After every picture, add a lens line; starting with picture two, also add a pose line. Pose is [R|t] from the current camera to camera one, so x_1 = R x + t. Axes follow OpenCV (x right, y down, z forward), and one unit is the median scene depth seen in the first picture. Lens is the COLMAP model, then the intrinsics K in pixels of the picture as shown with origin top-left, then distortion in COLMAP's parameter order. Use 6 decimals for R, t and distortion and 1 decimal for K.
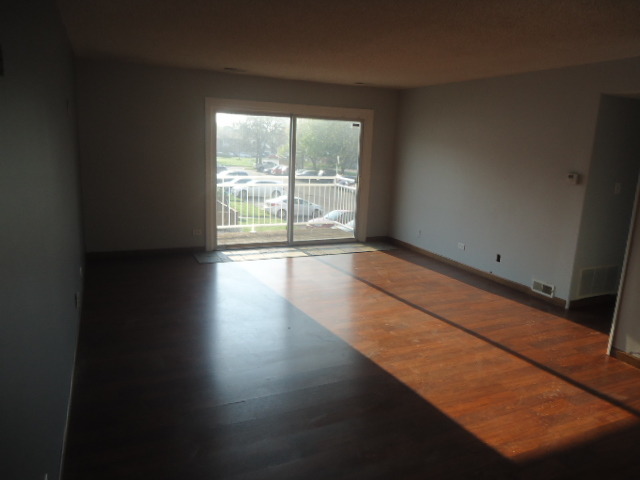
lens RADIAL K [[463.0, 0, 320.0], [0, 463.0, 240.0], [0, 0, 1]] dist [0.000255, 0.000113]
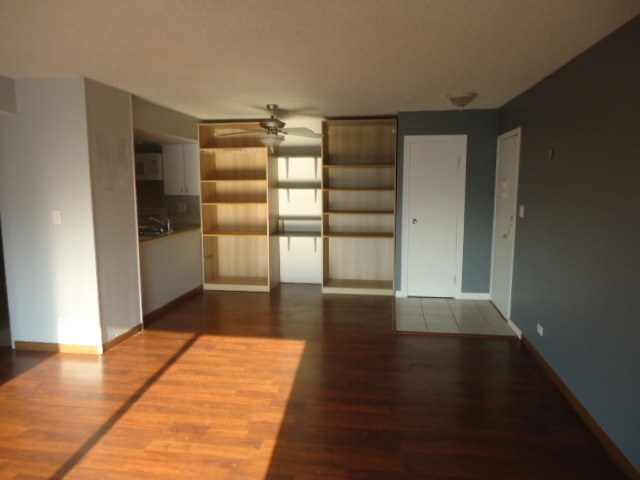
lens RADIAL K [[463.0, 0, 320.0], [0, 463.0, 240.0], [0, 0, 1]] dist [0.000255, 0.000113]
pose [[-0.834069, -0.113529, 0.539852, -0.410636], [0.077686, 0.944671, 0.318686, -0.342100], [-0.546163, 0.307745, -0.779102, 1.537331]]
